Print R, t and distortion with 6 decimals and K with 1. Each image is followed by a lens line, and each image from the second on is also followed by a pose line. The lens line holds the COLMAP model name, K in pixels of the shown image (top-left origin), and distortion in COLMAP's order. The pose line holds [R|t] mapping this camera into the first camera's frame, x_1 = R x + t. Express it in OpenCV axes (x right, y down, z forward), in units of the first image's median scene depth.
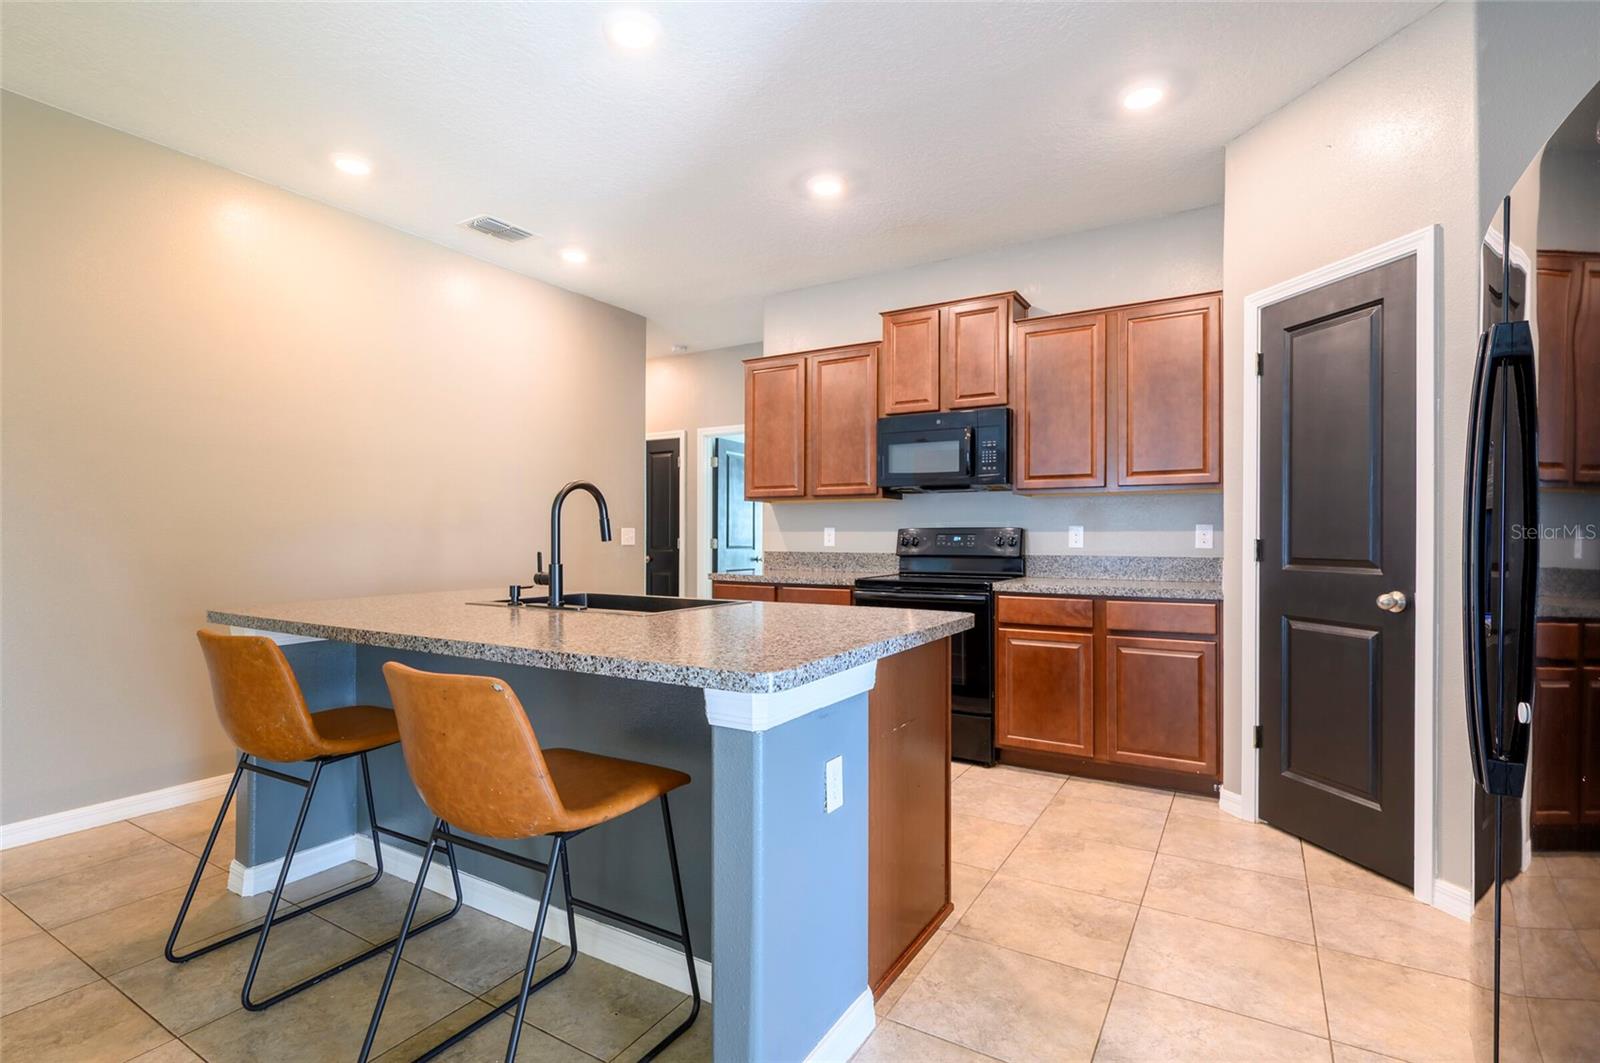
lens RADIAL K [[745.6, 0, 799.5], [0, 745.6, 531.3], [0, 0, 1]] dist [0.000034, 0.000038]
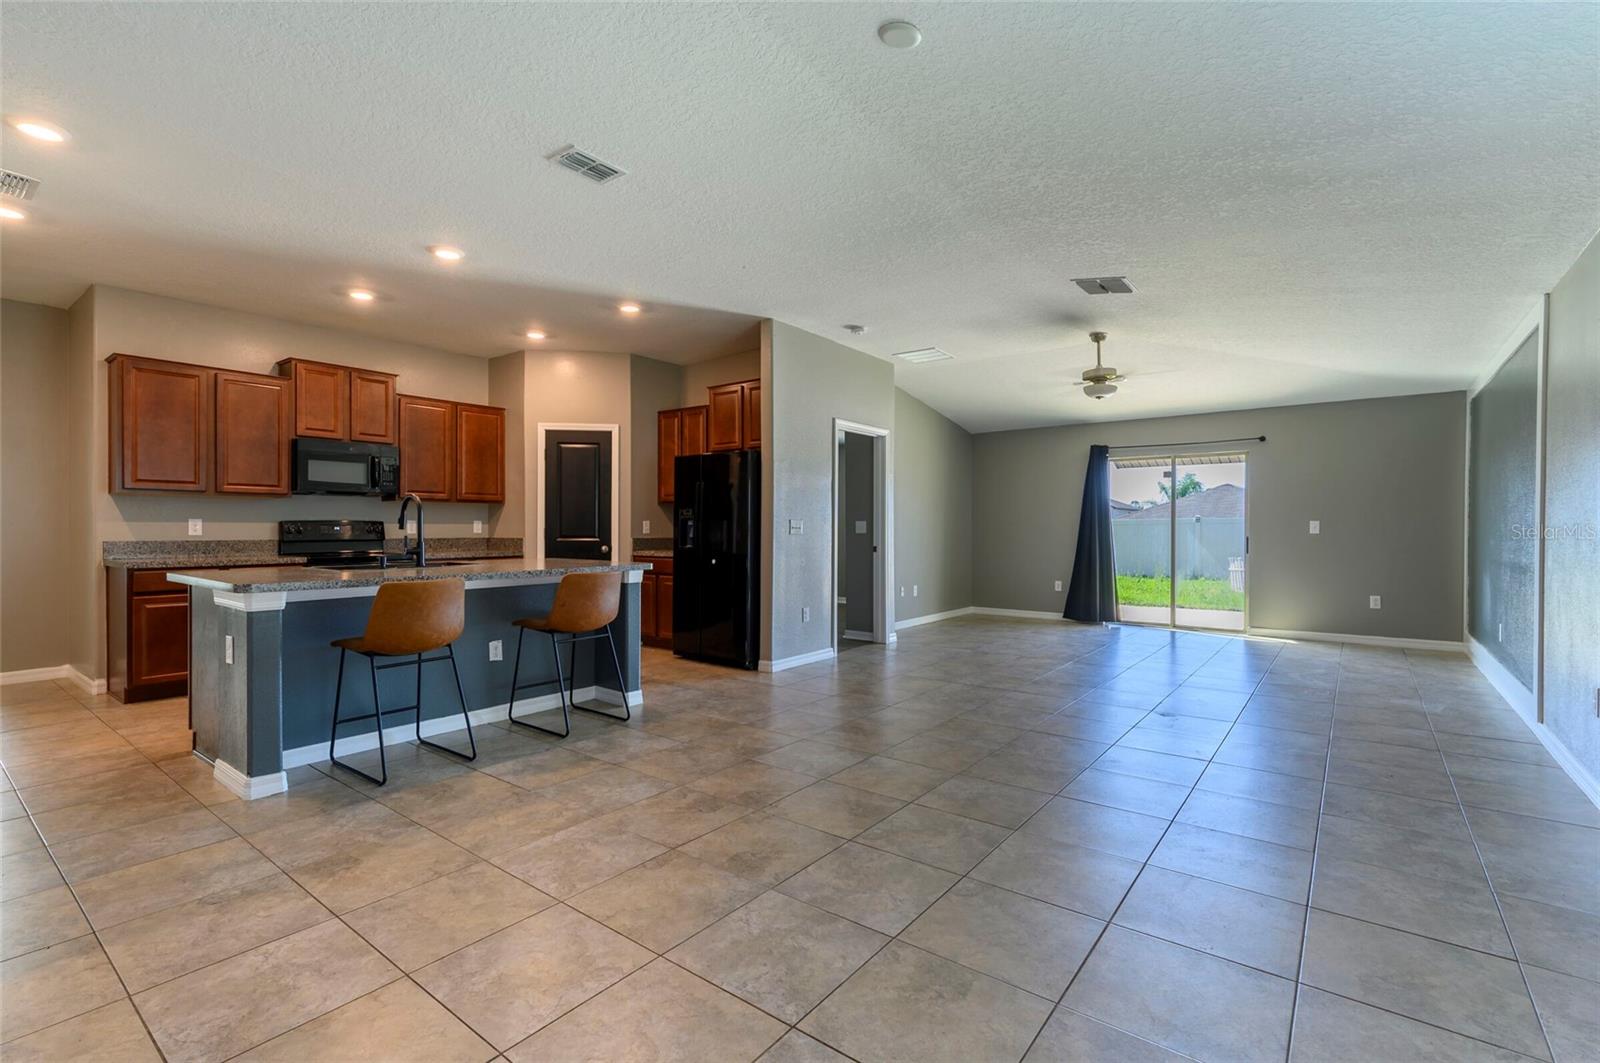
lens RADIAL K [[718.6, 0, 804.0], [0, 718.6, 533.2], [0, 0, 1]] dist [0.000548, 0.000325]
pose [[0.110397, -0.008693, 0.993850, -1.271463], [-0.008173, 0.999920, 0.009654, -0.001478], [-0.993854, -0.009189, 0.110317, -0.053627]]
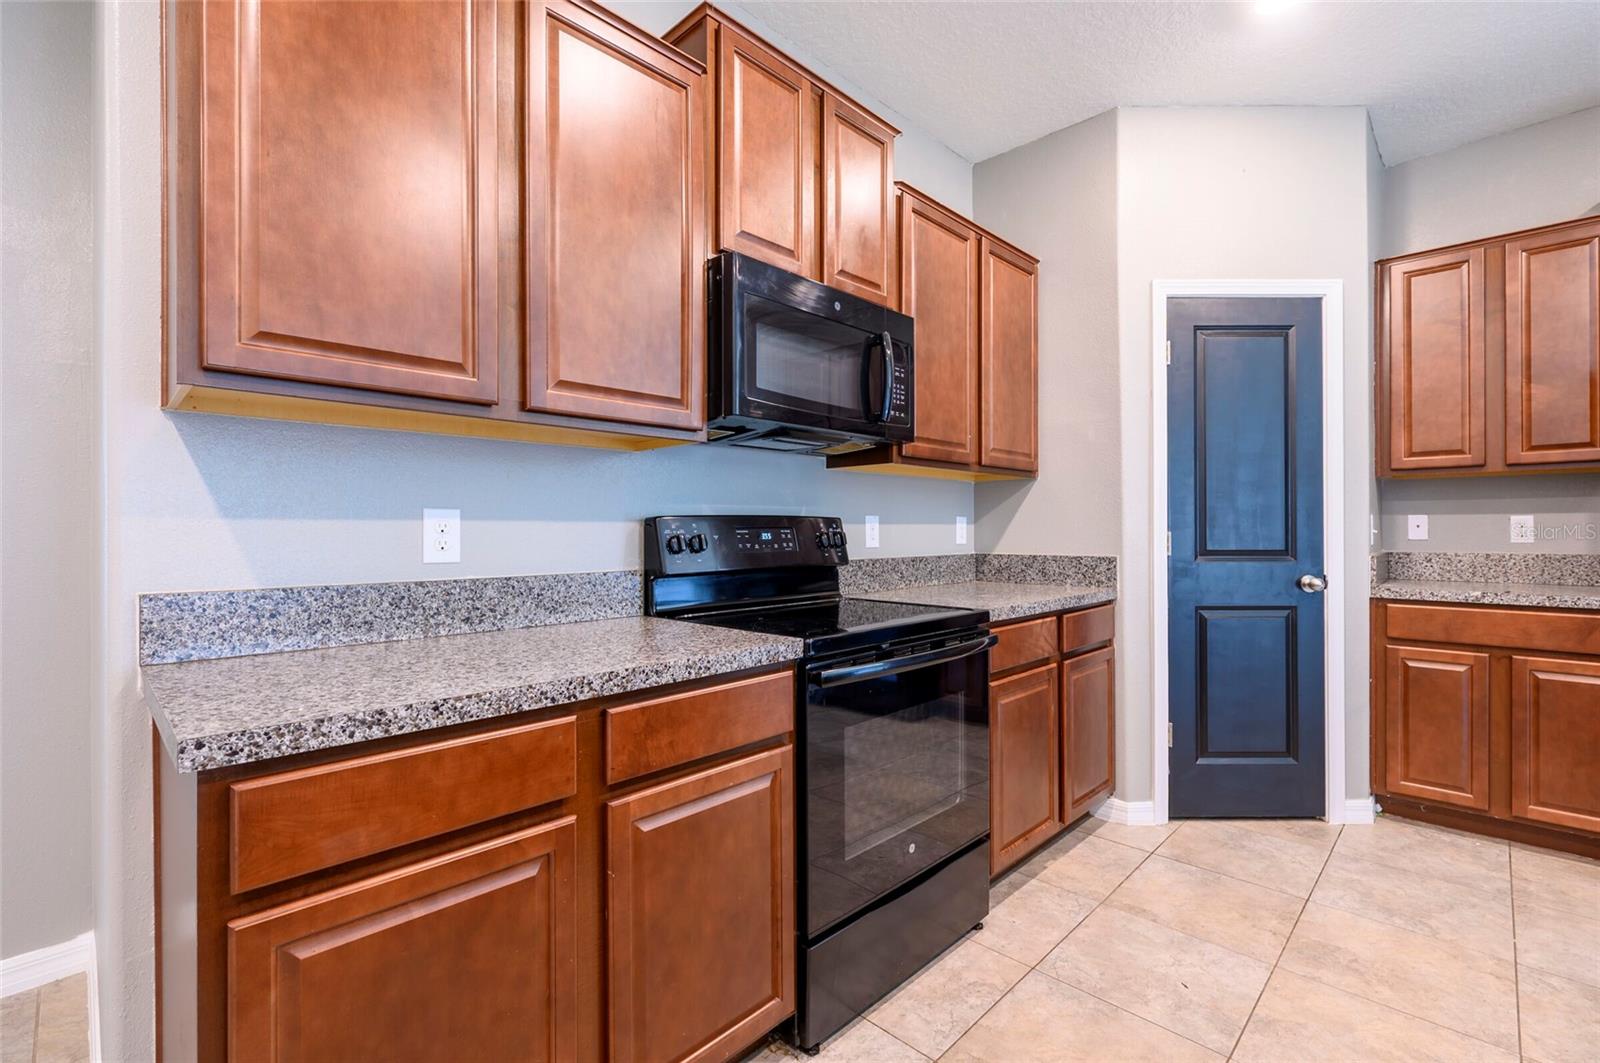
lens RADIAL K [[711.6, 0, 811.4], [0, 711.6, 528.9], [0, 0, 1]] dist [0.001148, 0.000066]
pose [[0.221582, -0.001234, 0.975141, -0.327704], [-0.002397, 0.999995, 0.001811, 0.004532], [-0.975139, -0.002739, 0.221578, 1.024354]]
